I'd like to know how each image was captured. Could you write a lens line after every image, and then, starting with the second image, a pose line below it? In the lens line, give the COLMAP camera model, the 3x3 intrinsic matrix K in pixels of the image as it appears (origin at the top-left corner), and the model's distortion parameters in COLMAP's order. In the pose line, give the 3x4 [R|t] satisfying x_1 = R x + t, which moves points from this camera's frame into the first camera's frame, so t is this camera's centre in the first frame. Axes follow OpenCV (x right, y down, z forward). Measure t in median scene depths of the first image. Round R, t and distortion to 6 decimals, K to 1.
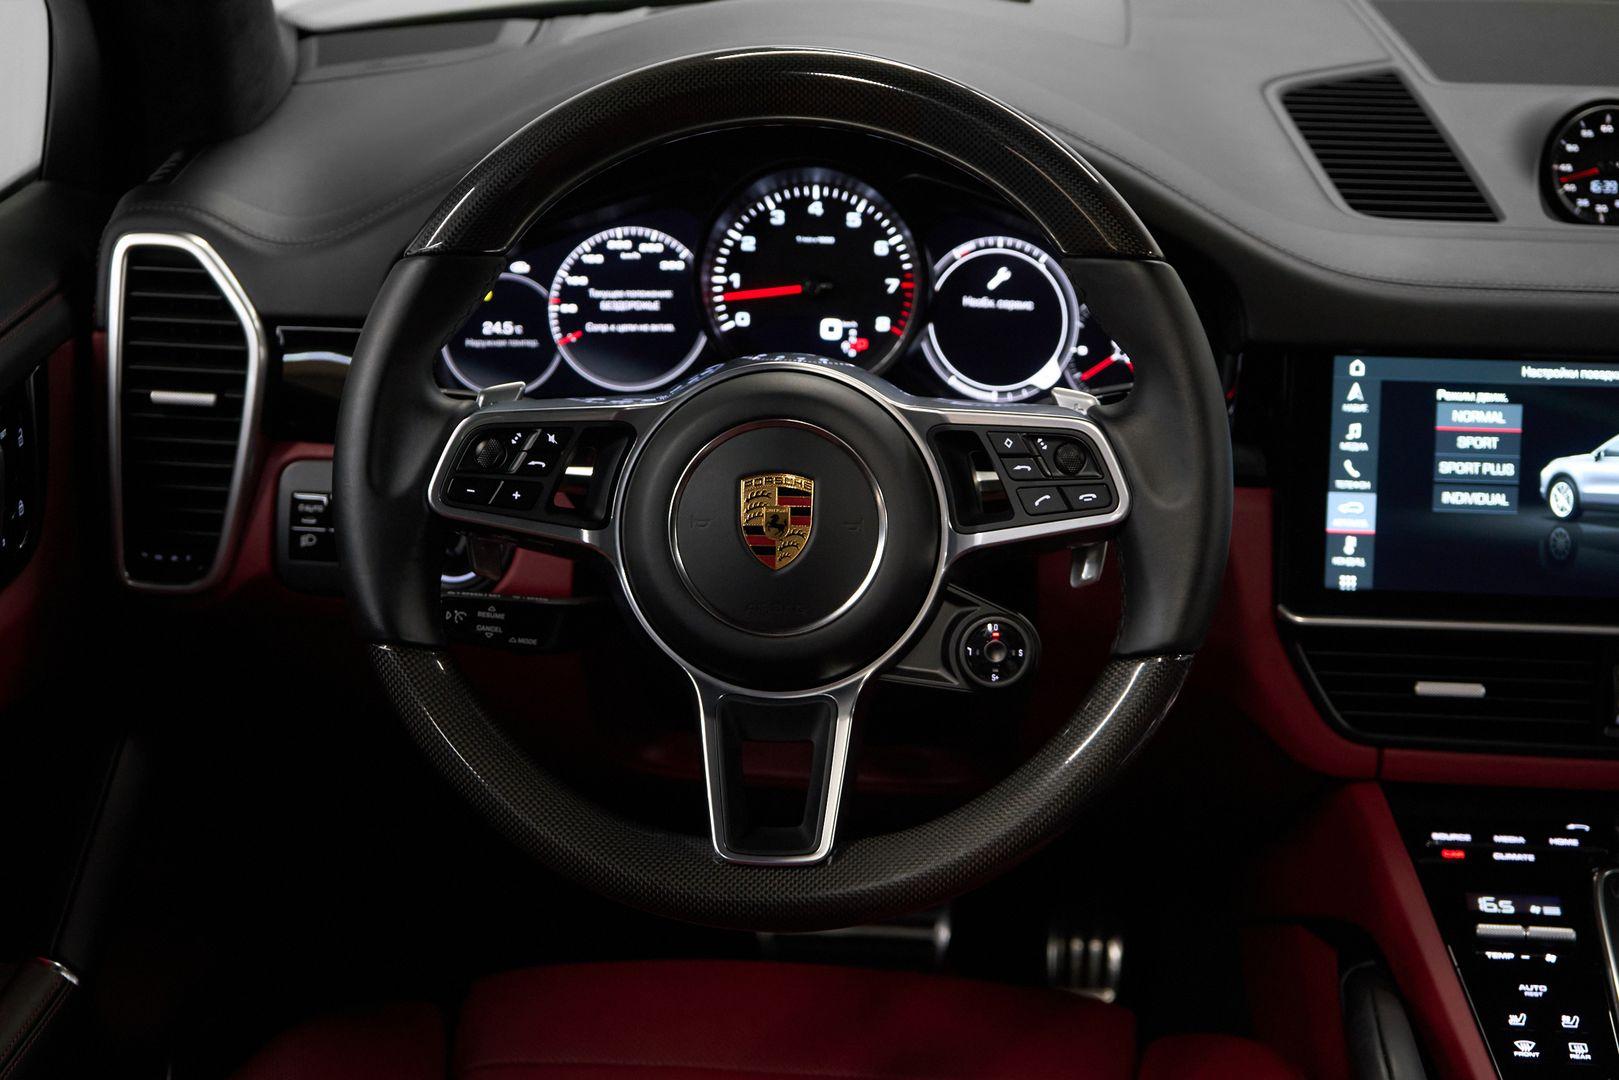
lens RADIAL K [[2863.3, 0, 808.8], [0, 2863.3, 540.5], [0, 0, 1]] dist [0.054851, 0.000000]
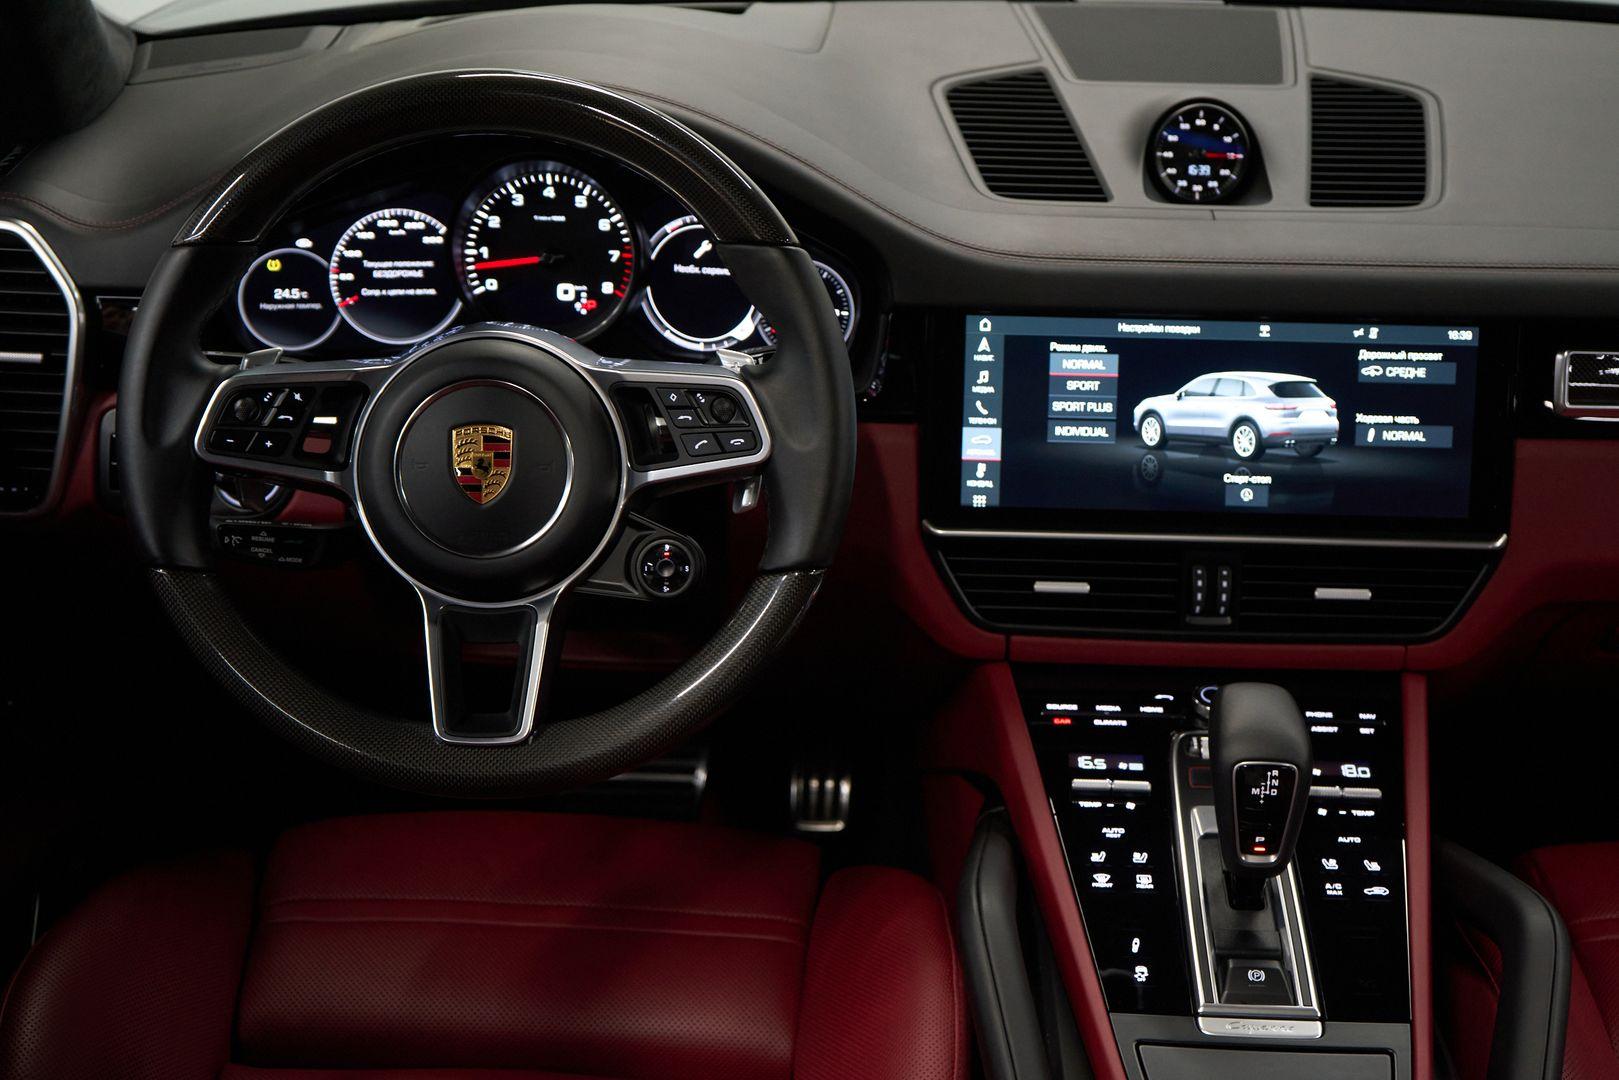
lens RADIAL K [[2393.0, 0, 809.1], [0, 2393.0, 543.6], [0, 0, 1]] dist [0.012684, 0.000000]
pose [[0.999468, -0.011217, 0.030615, 0.084288], [0.009517, 0.998435, 0.055104, -0.024225], [-0.031185, -0.054783, 0.998011, -0.017412]]
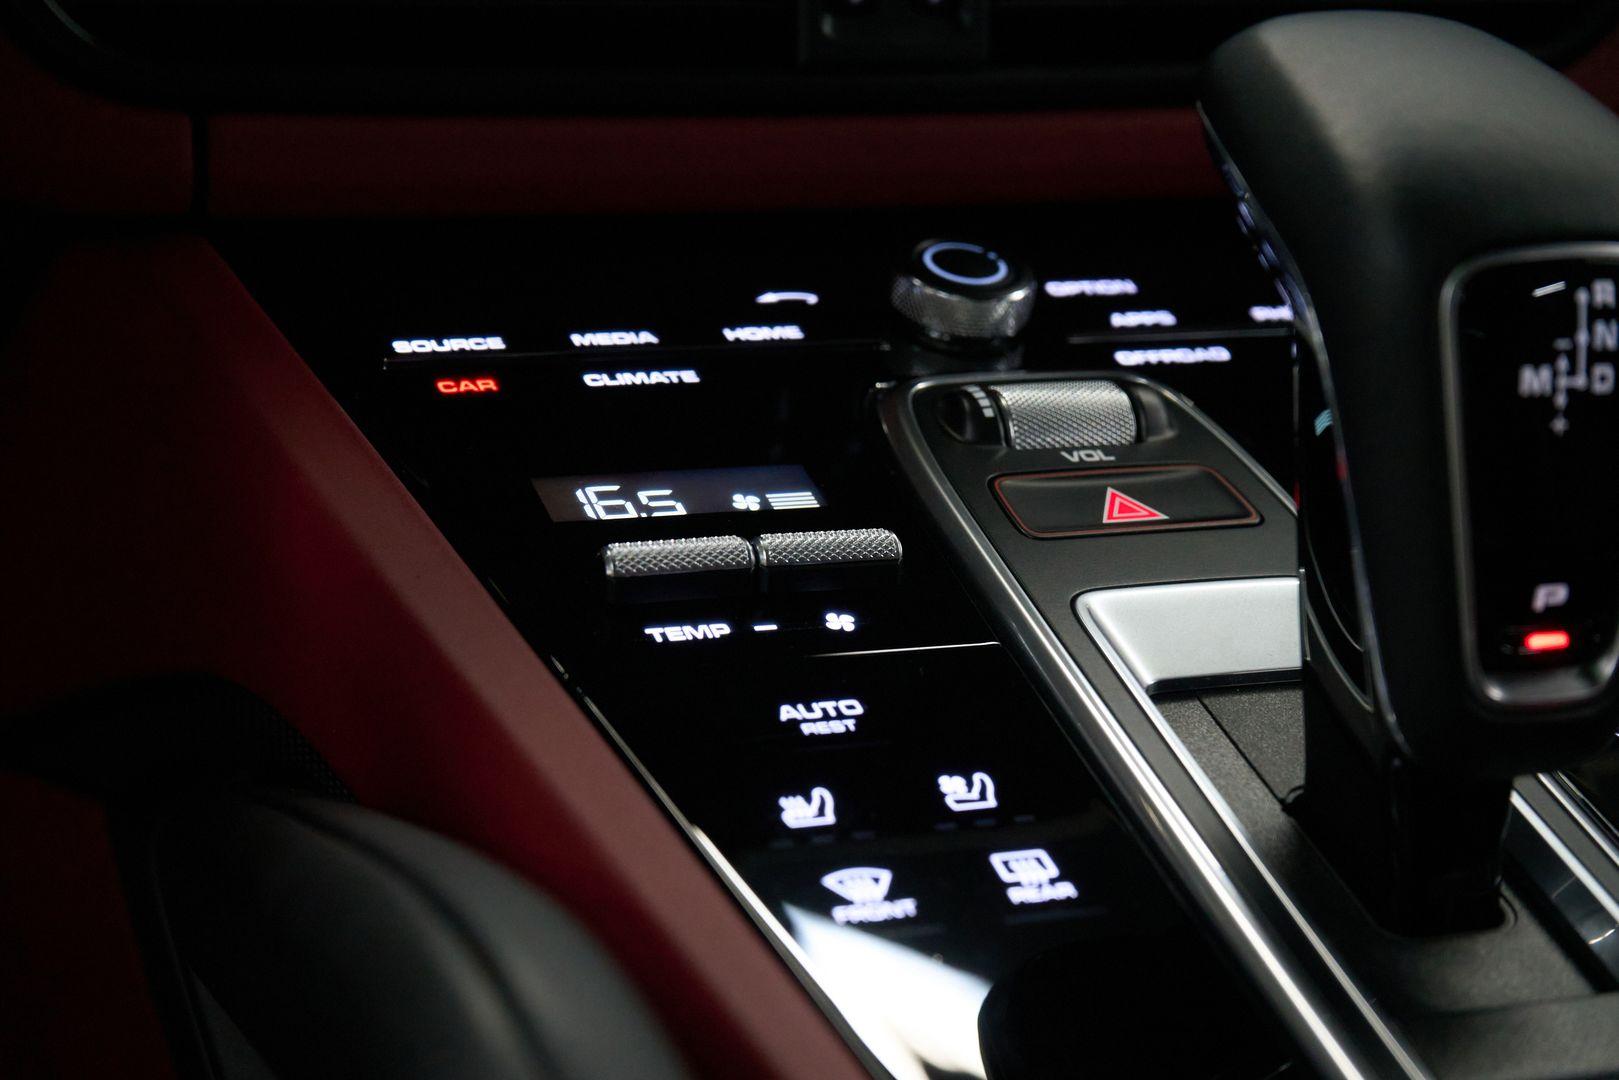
lens RADIAL K [[3371.1, 0, 769.0], [0, 3371.1, 520.9], [0, 0, 1]] dist [0.096511, 0.000000]
pose [[0.904826, -0.089422, 0.416286, 0.094997], [0.099133, 0.995073, -0.001723, 0.126800], [-0.414081, 0.042827, 0.909232, 0.634972]]
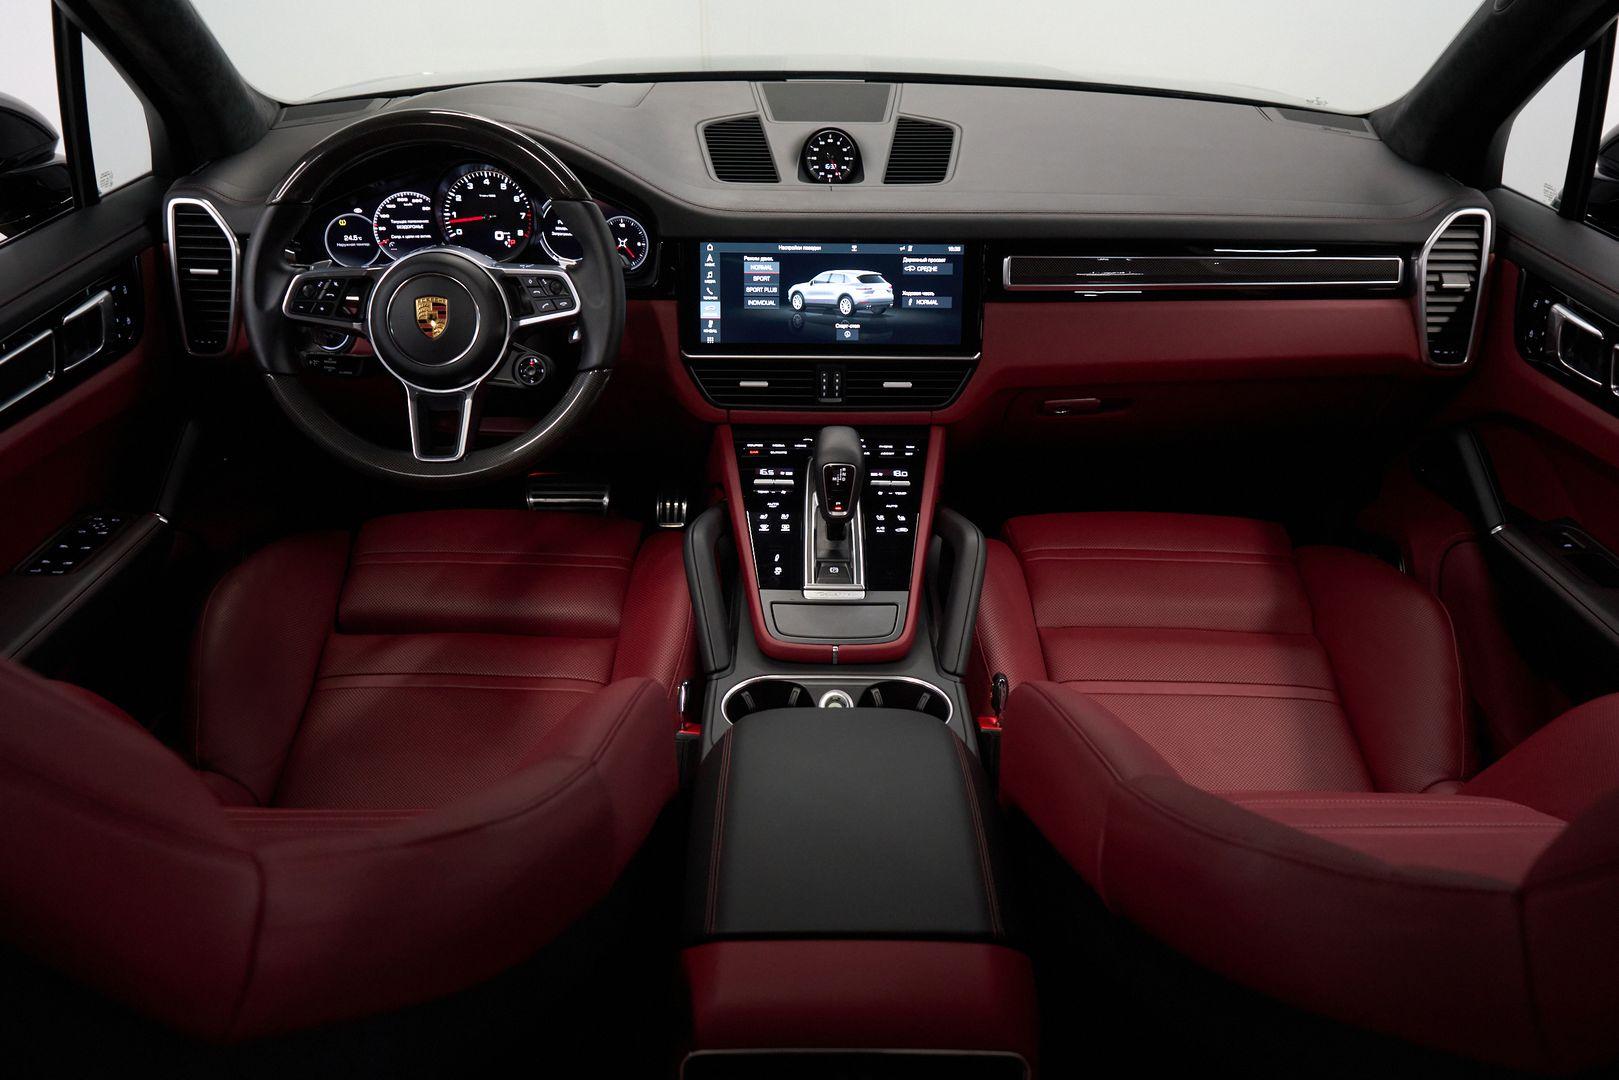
lens RADIAL K [[1317.6, 0, 809.0], [0, 1317.6, 540.5], [0, 0, 1]] dist [0.012714, 0.005887]
pose [[0.997933, -0.033959, 0.054562, 0.205019], [0.025632, 0.988856, 0.146653, 0.021031], [-0.058934, -0.144951, 0.987682, -0.106579]]
